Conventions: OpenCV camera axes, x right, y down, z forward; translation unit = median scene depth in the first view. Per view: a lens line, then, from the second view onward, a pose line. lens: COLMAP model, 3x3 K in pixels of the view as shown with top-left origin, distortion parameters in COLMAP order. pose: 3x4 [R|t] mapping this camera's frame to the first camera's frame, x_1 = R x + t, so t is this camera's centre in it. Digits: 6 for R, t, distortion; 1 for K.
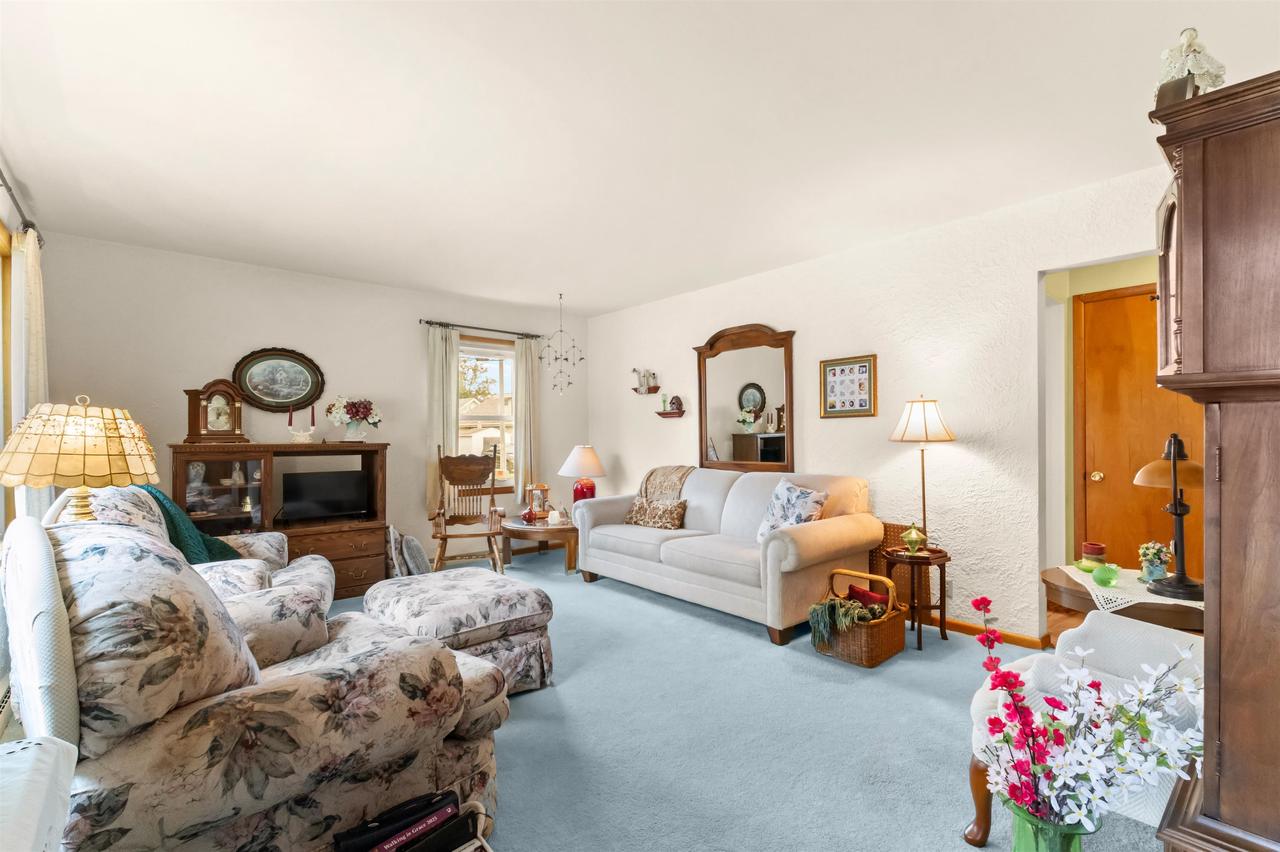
lens RADIAL K [[583.1, 0, 650.9], [0, 583.1, 438.2], [0, 0, 1]] dist [-0.000100, -0.000421]
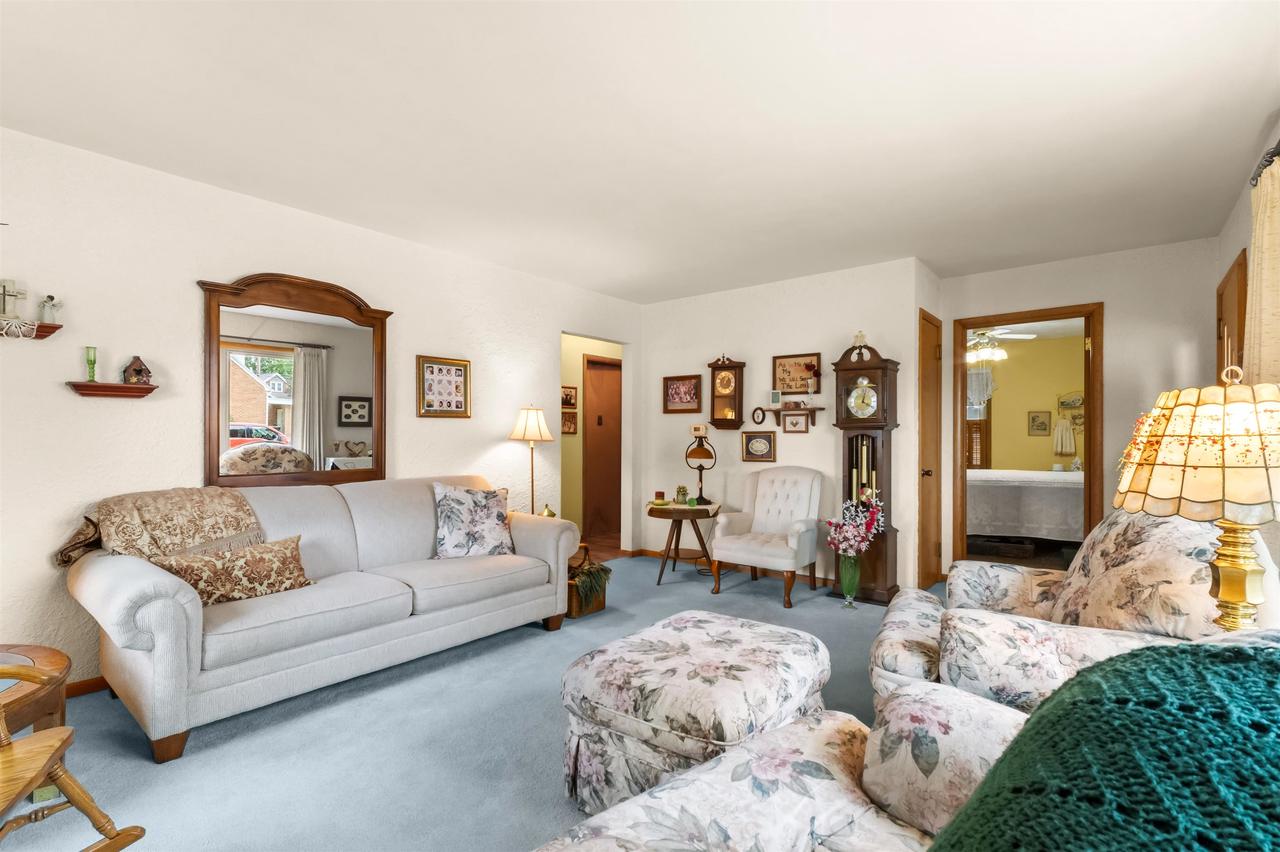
lens RADIAL K [[583.1, 0, 650.5], [0, 583.1, 426.8], [0, 0, 1]] dist [-0.000100, -0.000421]
pose [[-0.183025, 0.020447, 0.982896, -0.706157], [-0.000275, 0.999783, -0.020849, 0.001322], [-0.983108, -0.004086, -0.182979, 0.824500]]
